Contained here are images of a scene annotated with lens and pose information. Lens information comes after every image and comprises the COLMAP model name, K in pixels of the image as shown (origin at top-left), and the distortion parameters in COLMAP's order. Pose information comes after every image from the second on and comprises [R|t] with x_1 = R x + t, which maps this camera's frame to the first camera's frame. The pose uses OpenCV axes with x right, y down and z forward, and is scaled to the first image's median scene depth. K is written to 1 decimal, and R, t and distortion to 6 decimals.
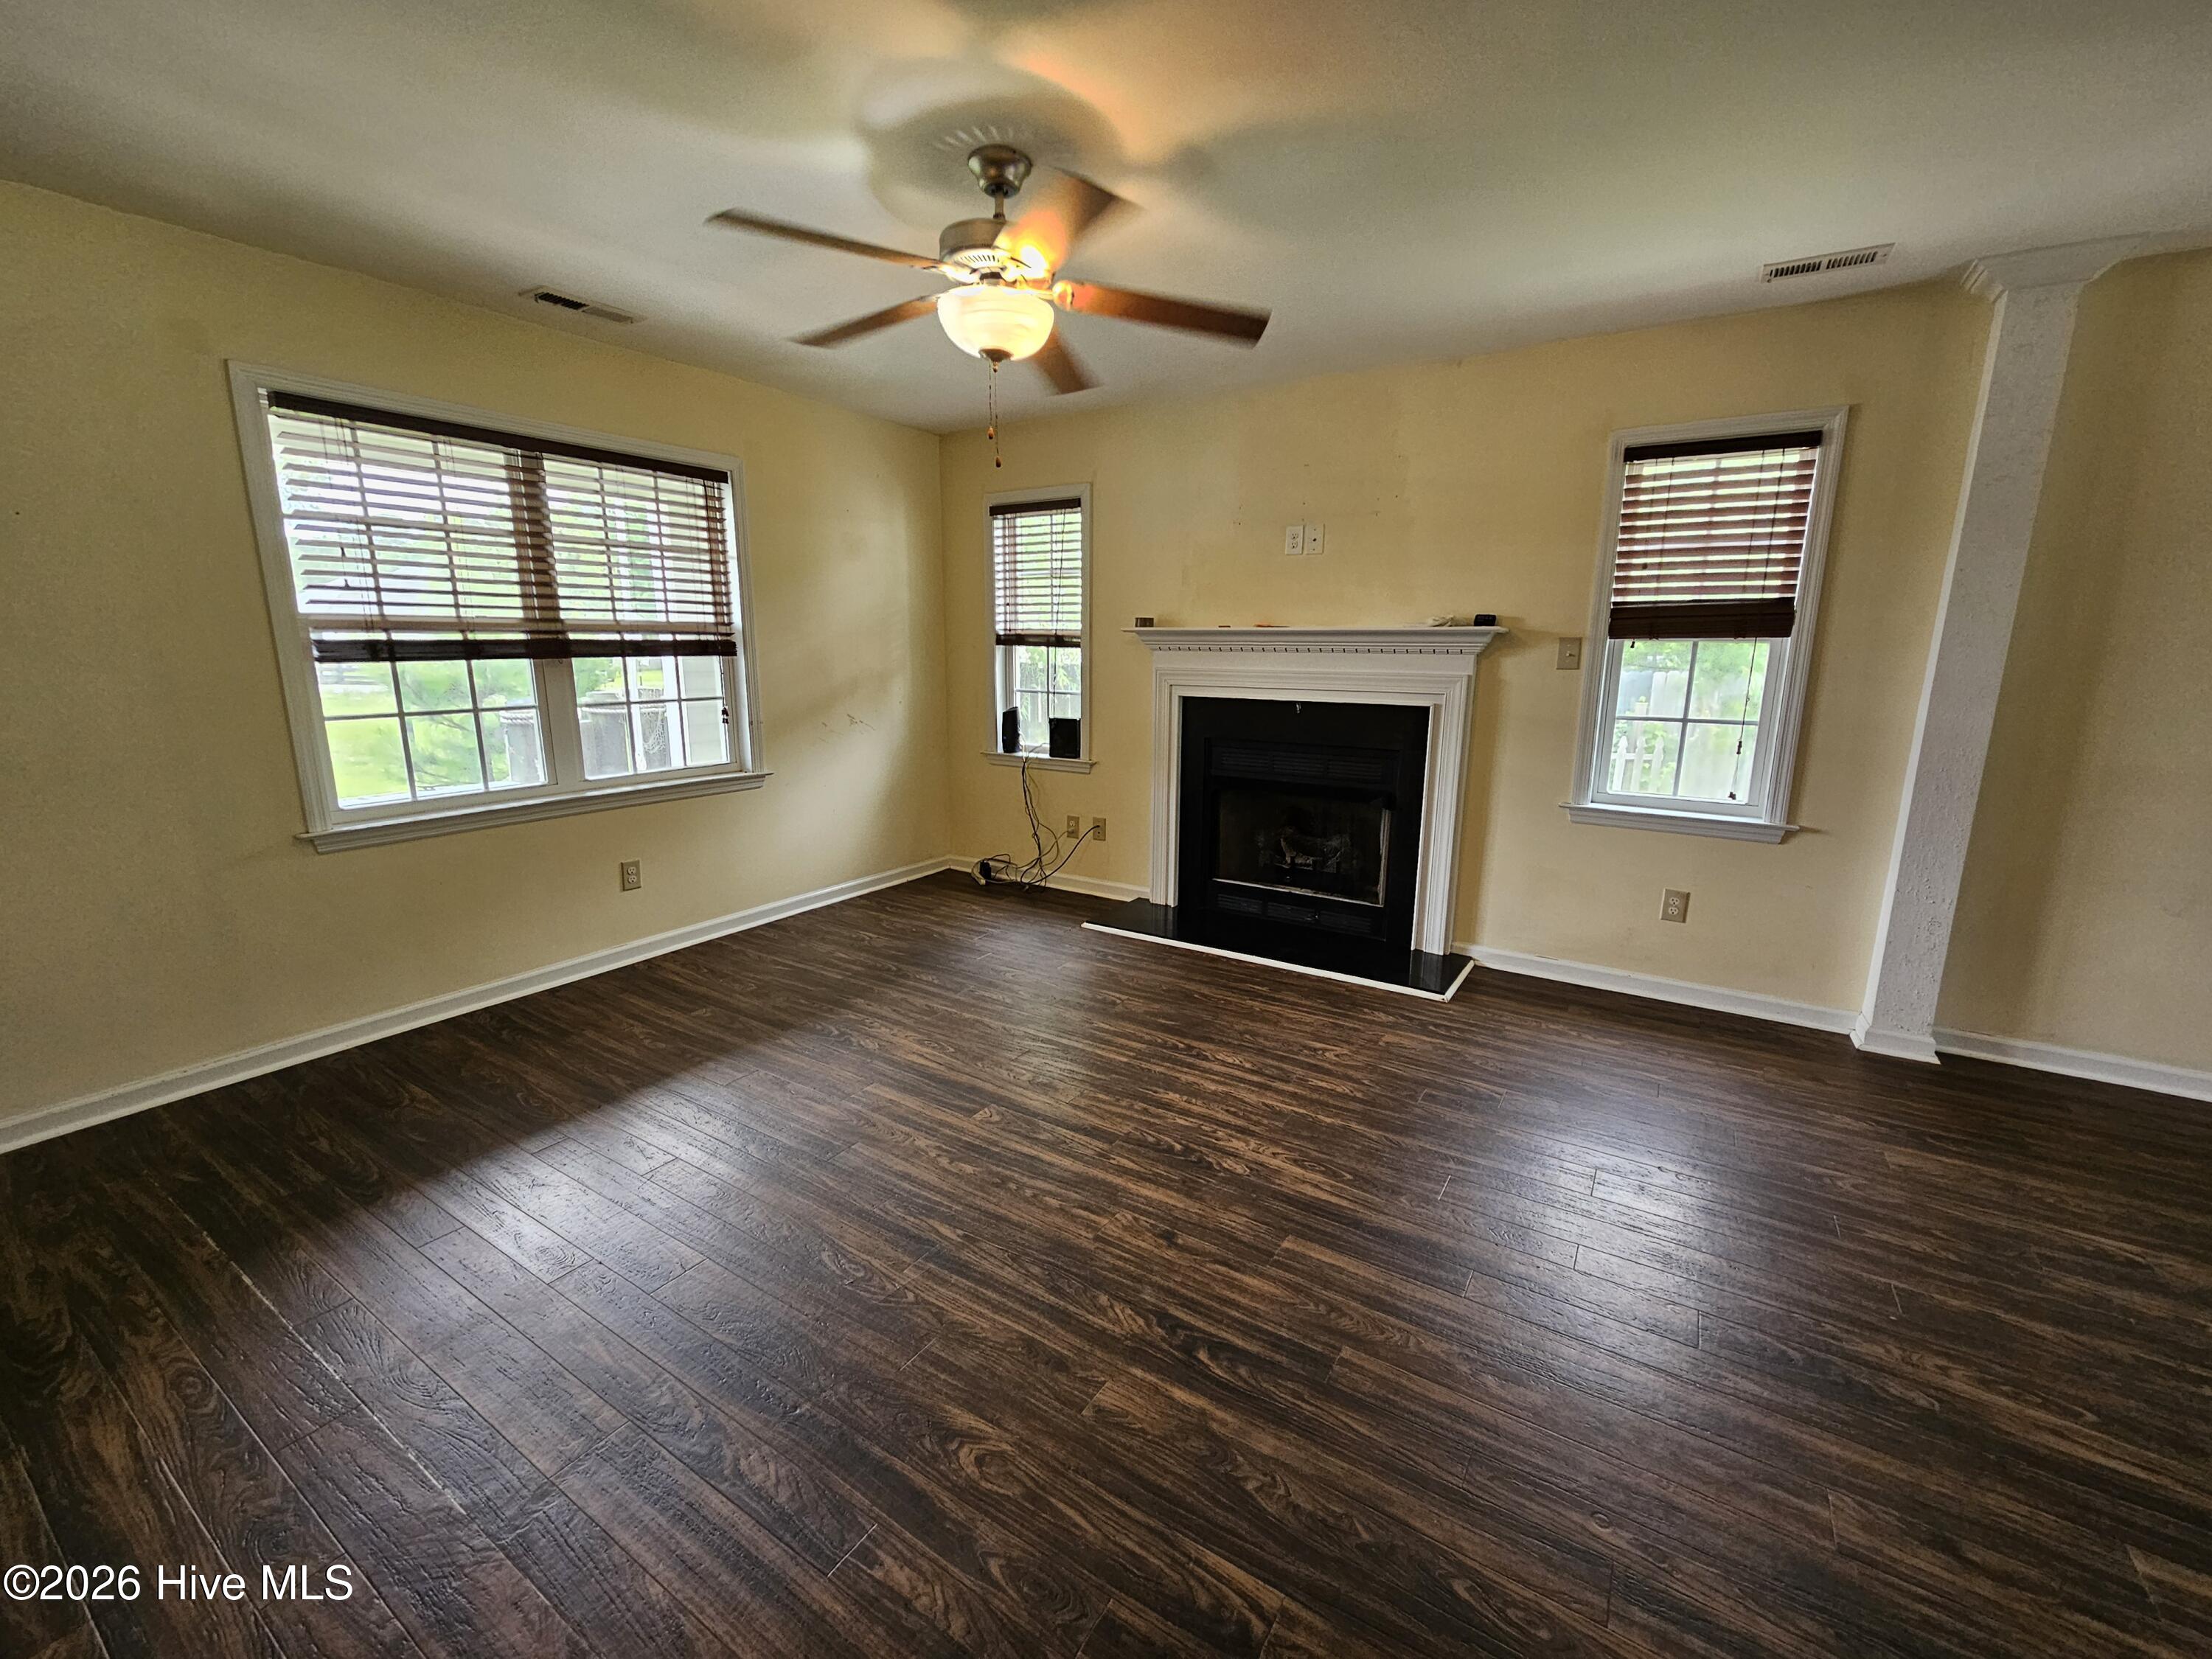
lens RADIAL K [[895.0, 0, 1132.8], [0, 895.0, 837.6], [0, 0, 1]] dist [-0.006683, -0.000357]
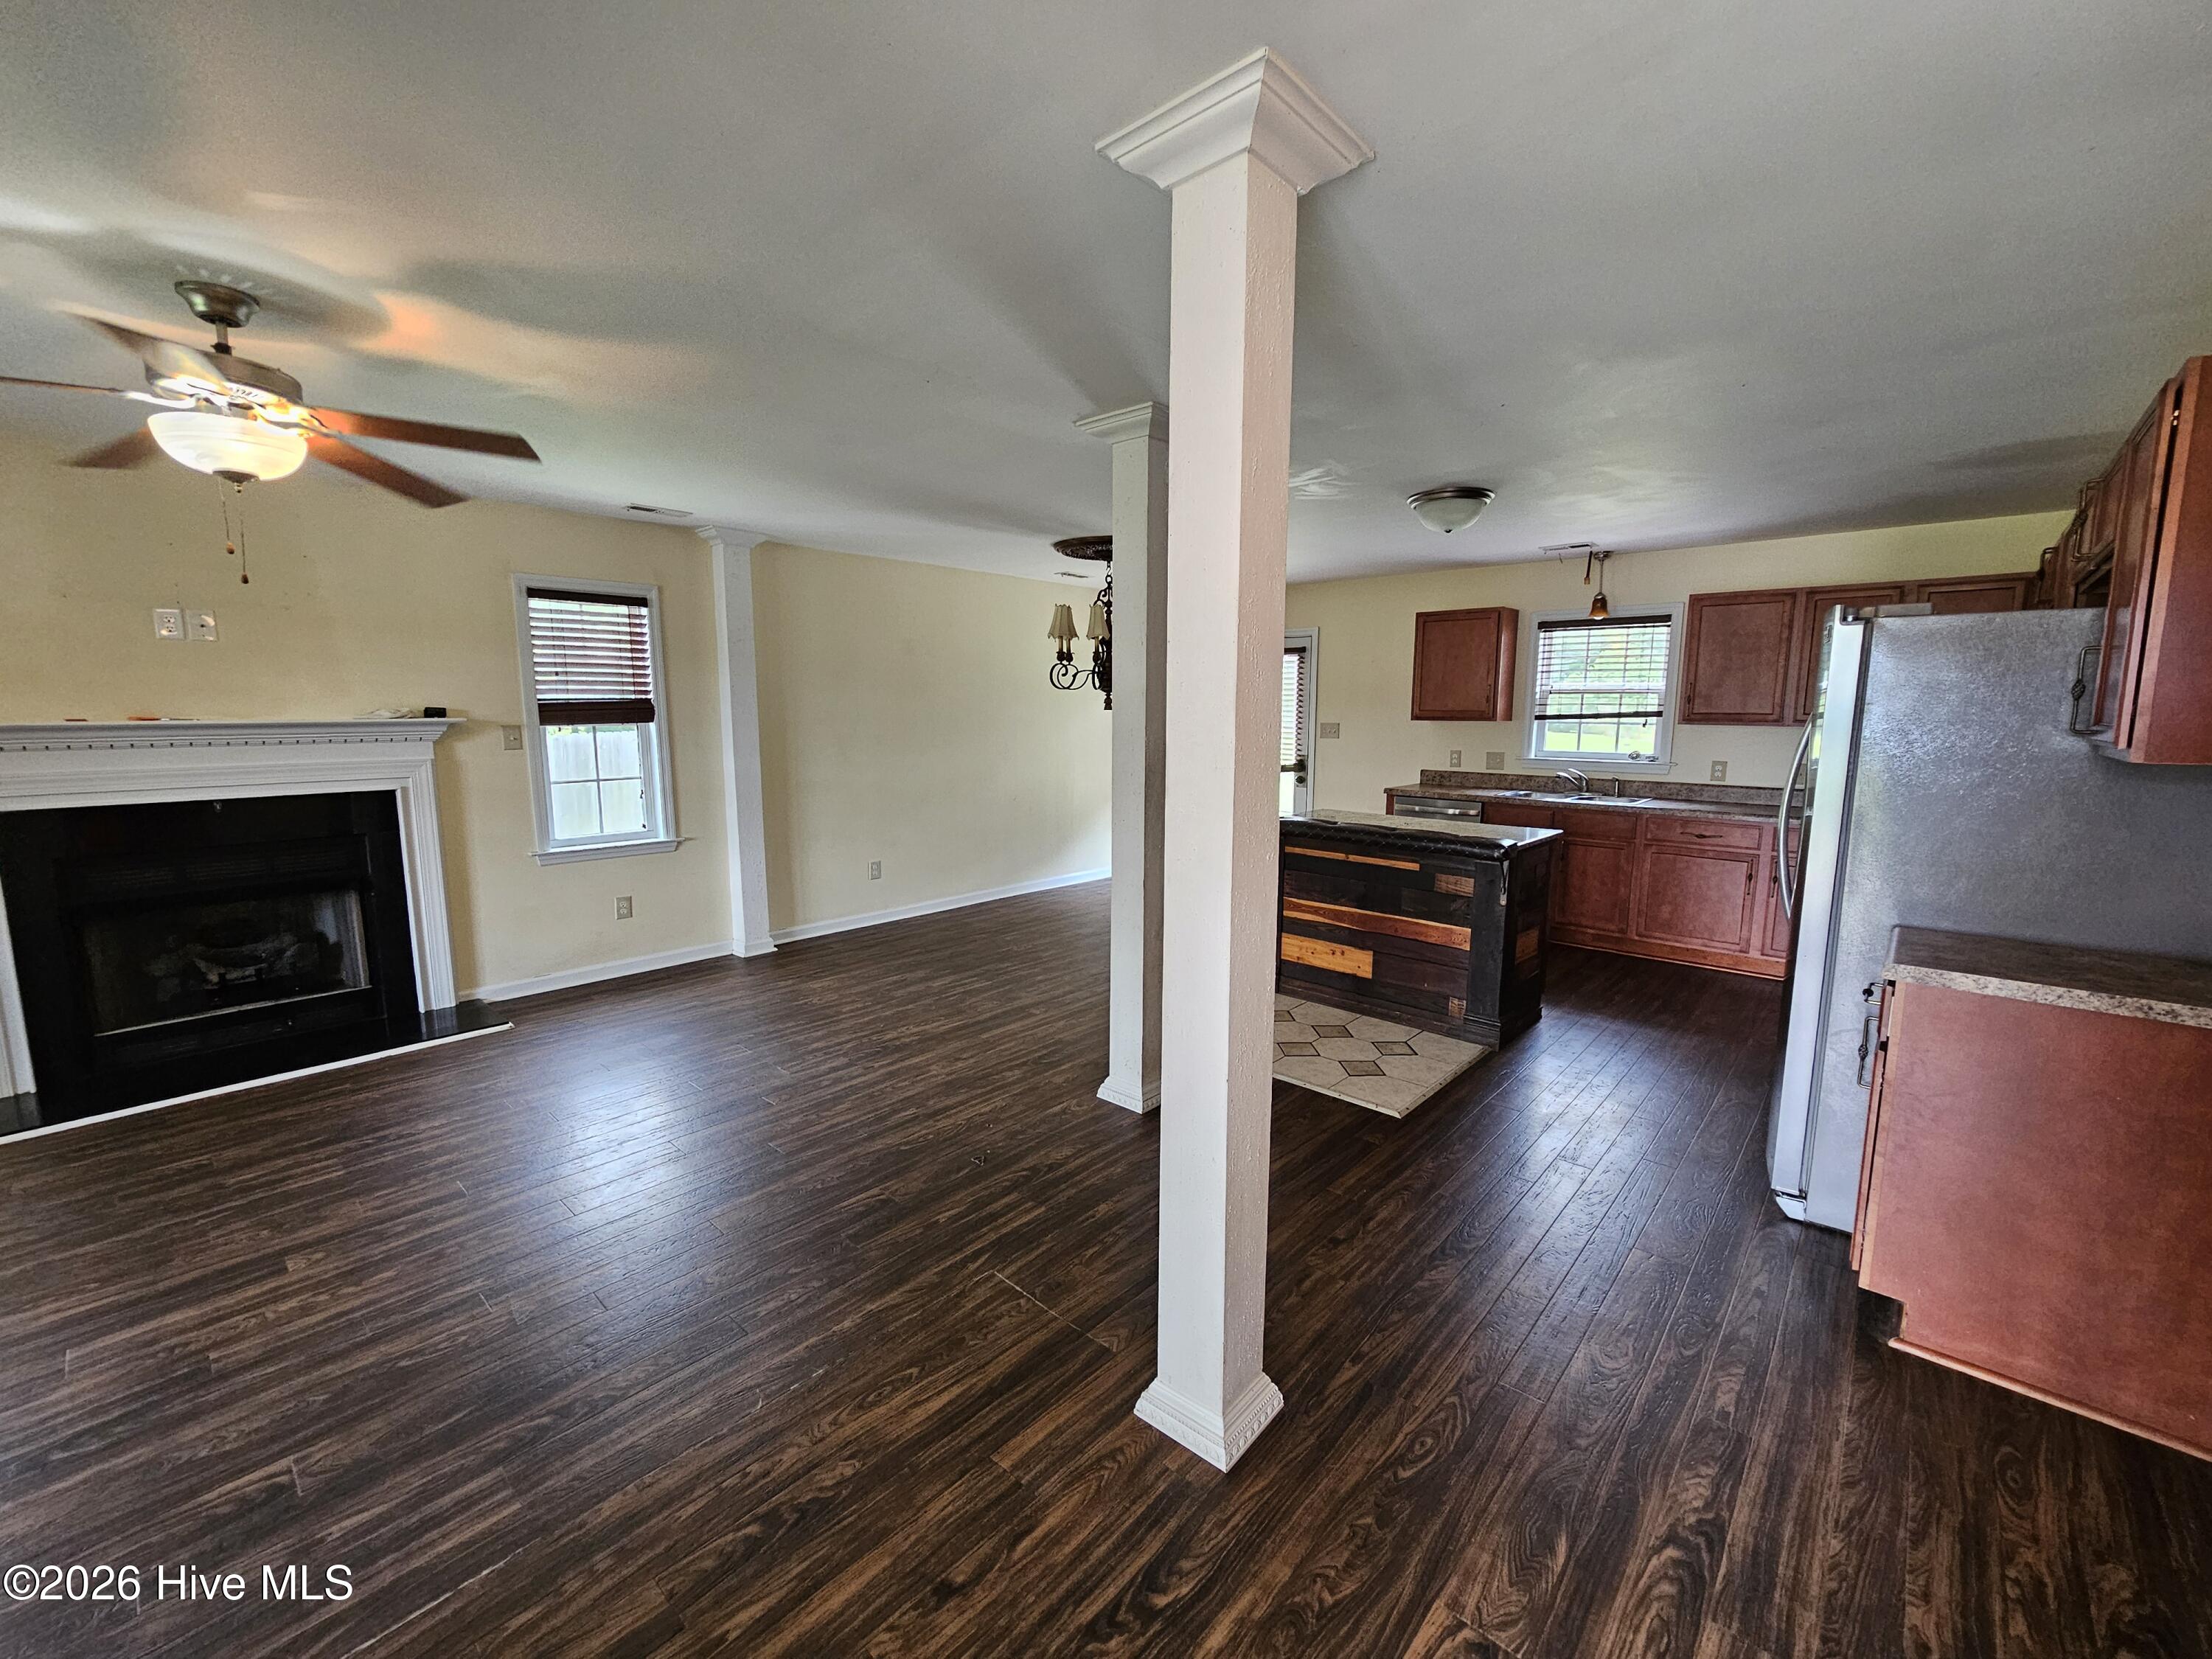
lens RADIAL K [[895.0, 0, 1073.6], [0, 895.0, 828.1], [0, 0, 1]] dist [-0.006683, -0.000357]
pose [[0.196983, -0.137597, 0.970703, -0.646057], [0.211225, 0.972807, 0.095032, -0.032590], [-0.957383, 0.186317, 0.220690, -0.033822]]
